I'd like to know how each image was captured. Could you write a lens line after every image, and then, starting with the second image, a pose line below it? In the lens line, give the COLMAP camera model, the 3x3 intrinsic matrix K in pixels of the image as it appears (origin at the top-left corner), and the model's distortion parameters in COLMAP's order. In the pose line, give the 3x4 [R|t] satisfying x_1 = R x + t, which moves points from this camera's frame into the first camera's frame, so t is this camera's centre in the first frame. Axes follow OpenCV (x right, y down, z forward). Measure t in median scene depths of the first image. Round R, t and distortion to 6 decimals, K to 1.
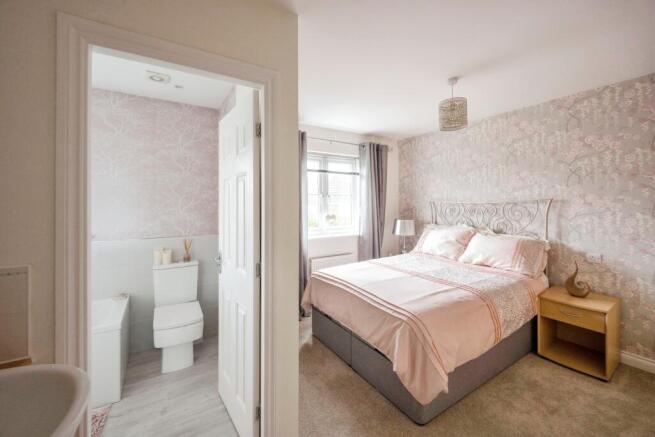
lens RADIAL K [[263.4, 0, 319.1], [0, 263.4, 207.5], [0, 0, 1]] dist [-0.001527, -0.000237]
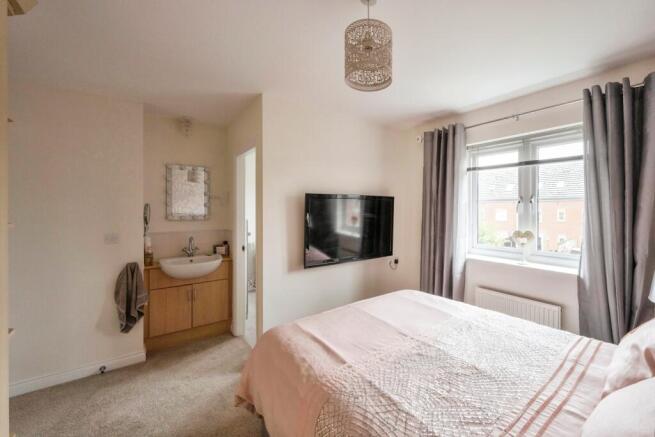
lens RADIAL K [[266.7, 0, 337.6], [0, 266.7, 210.3], [0, 0, 1]] dist [-0.000334, -0.000036]
pose [[0.086972, 0.024589, -0.995907, 0.813402], [-0.012191, 0.999647, 0.023617, -0.040164], [0.996136, 0.010087, 0.087241, 0.617706]]
